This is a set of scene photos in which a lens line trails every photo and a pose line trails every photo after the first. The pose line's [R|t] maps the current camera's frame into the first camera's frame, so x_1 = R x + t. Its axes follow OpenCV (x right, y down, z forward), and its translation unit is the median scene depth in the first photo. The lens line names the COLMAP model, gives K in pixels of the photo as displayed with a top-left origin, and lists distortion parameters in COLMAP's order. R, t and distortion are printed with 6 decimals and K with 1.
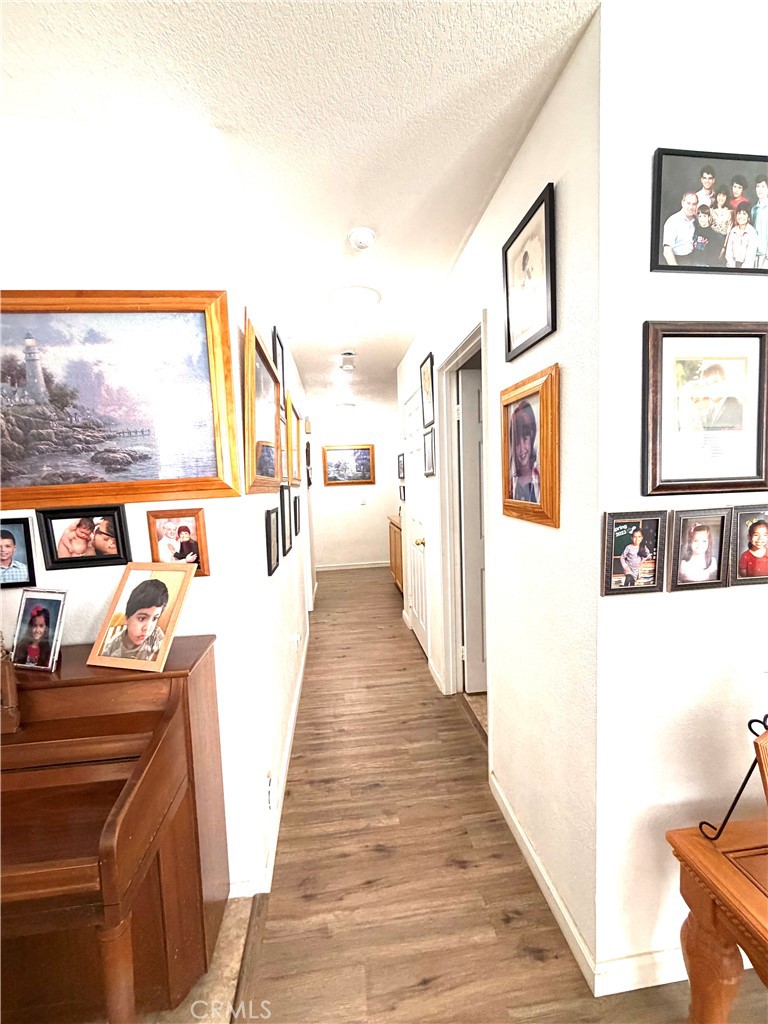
lens RADIAL K [[407.4, 0, 383.0], [0, 407.4, 510.3], [0, 0, 1]] dist [-0.000496, -0.000070]
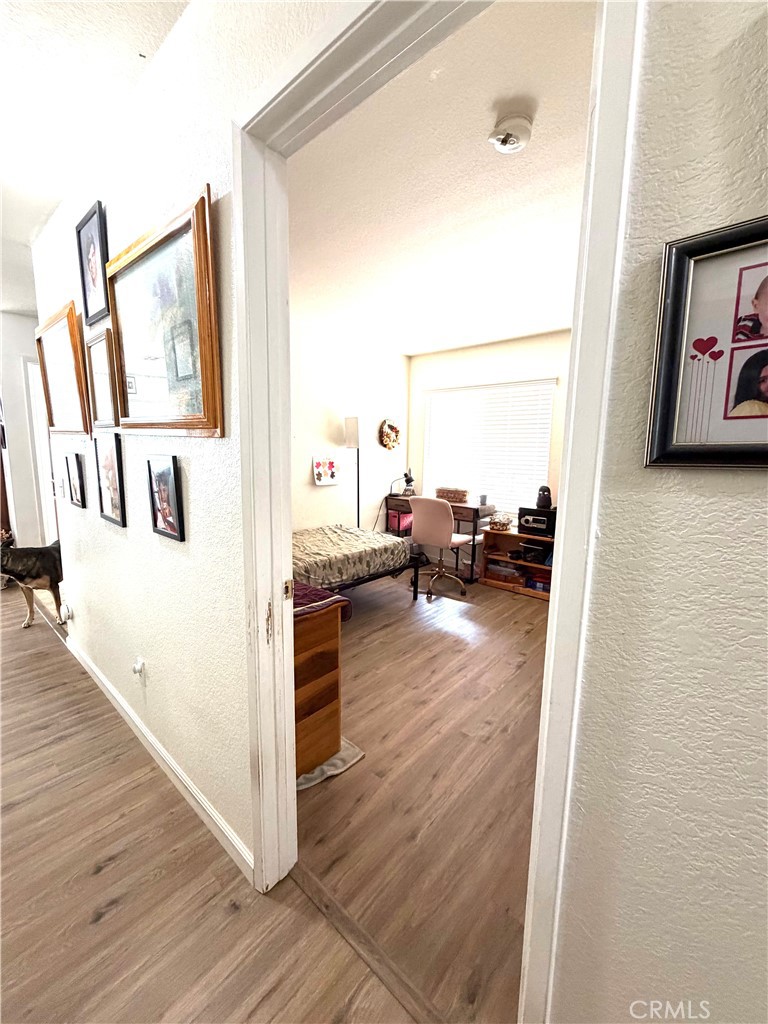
lens RADIAL K [[407.4, 0, 383.0], [0, 407.4, 510.3], [0, 0, 1]] dist [-0.000496, -0.000070]
pose [[-0.741044, 0.120298, -0.660593, -0.072368], [-0.041925, 0.973611, 0.224331, -0.071155], [0.670147, 0.193935, -0.716444, 1.237335]]
